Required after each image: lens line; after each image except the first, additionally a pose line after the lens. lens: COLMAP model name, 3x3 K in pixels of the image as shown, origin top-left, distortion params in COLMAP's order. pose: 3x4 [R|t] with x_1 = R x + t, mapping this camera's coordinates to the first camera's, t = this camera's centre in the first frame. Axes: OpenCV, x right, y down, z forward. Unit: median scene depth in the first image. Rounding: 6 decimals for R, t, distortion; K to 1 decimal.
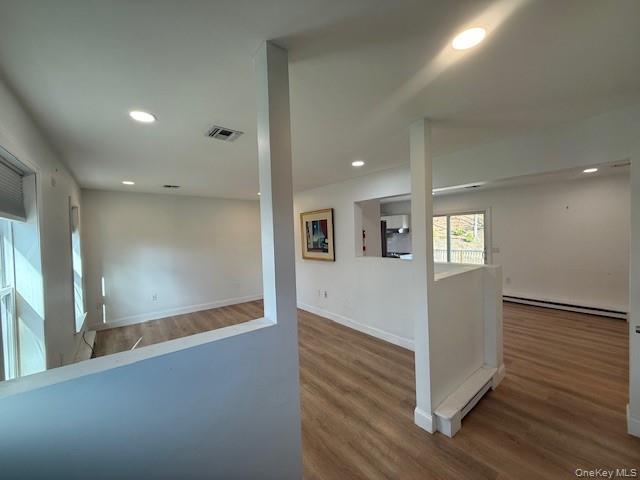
lens RADIAL K [[253.5, 0, 320.0], [0, 253.5, 240.0], [0, 0, 1]] dist [0.000573, -0.000127]
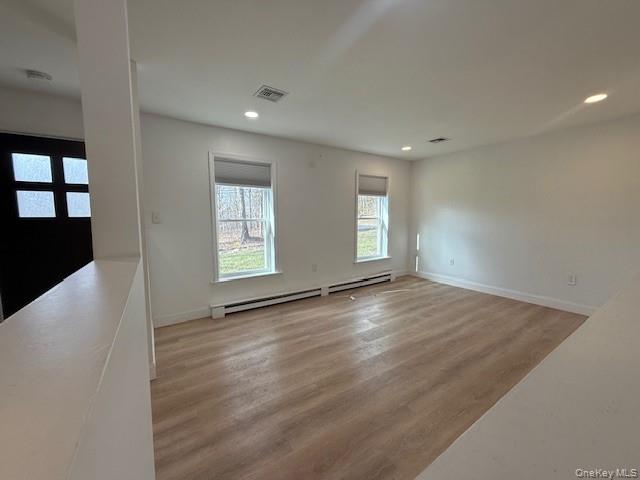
lens RADIAL K [[236.5, 0, 297.3], [0, 236.5, 240.0], [0, 0, 1]] dist [0.001034, 0.000062]
pose [[-0.100608, 0.136852, -0.985469, 0.327264], [-0.013087, 0.990227, 0.138849, 0.029510], [0.994840, 0.026866, -0.097834, 0.574364]]
